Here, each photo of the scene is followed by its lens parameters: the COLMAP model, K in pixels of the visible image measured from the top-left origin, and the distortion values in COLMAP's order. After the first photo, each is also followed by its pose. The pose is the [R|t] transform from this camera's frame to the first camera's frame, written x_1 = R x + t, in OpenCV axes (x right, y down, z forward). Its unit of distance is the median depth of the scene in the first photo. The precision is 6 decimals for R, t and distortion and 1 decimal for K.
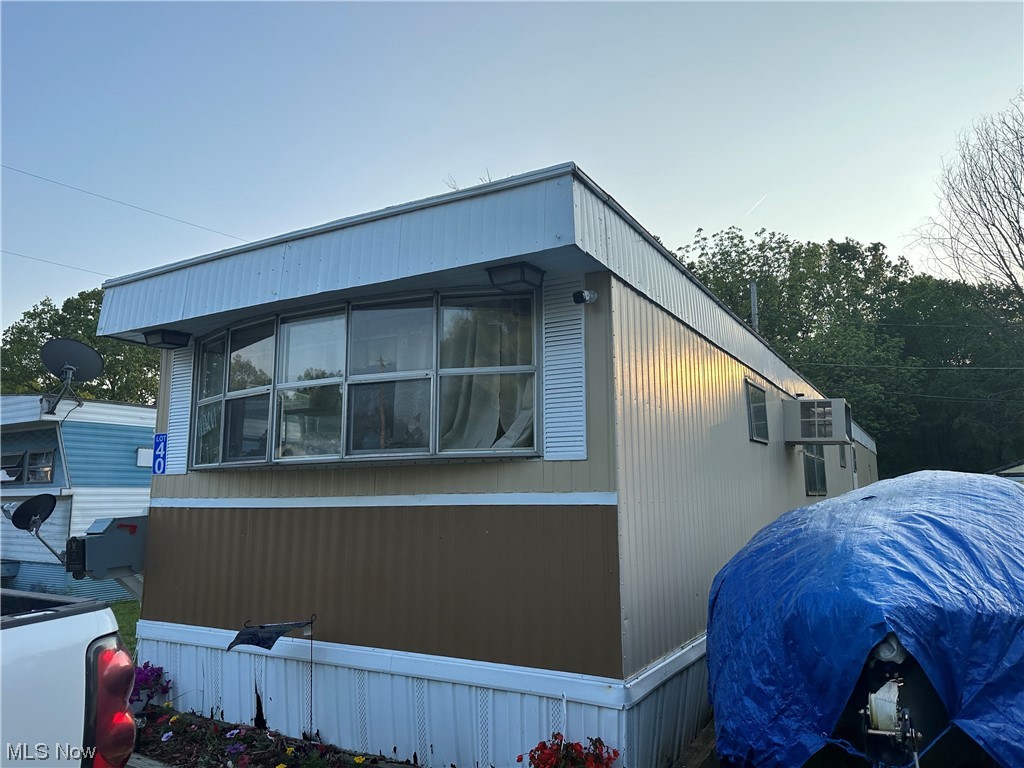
lens RADIAL K [[727.9, 0, 506.8], [0, 727.9, 390.2], [0, 0, 1]] dist [0.120616, -0.143322]
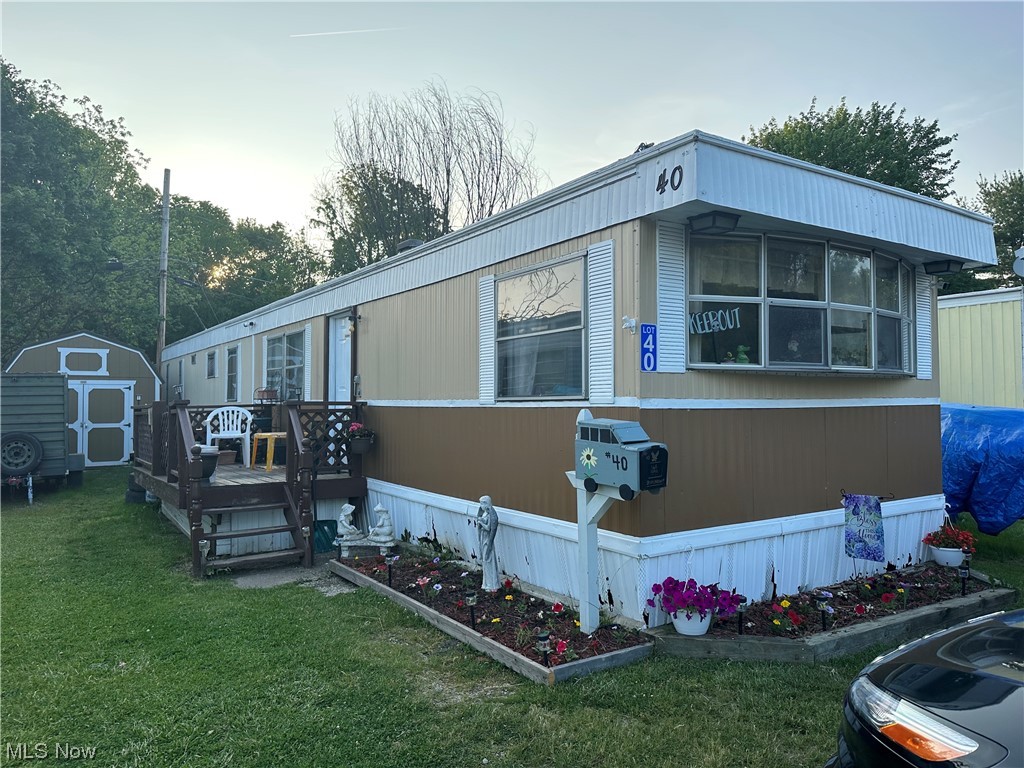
lens RADIAL K [[727.9, 0, 506.8], [0, 727.9, 390.2], [0, 0, 1]] dist [0.120616, -0.143322]
pose [[0.453400, 0.022346, 0.891027, -1.304284], [-0.122721, 0.991730, 0.037575, 0.123606], [-0.882818, -0.126384, 0.452393, 0.758837]]
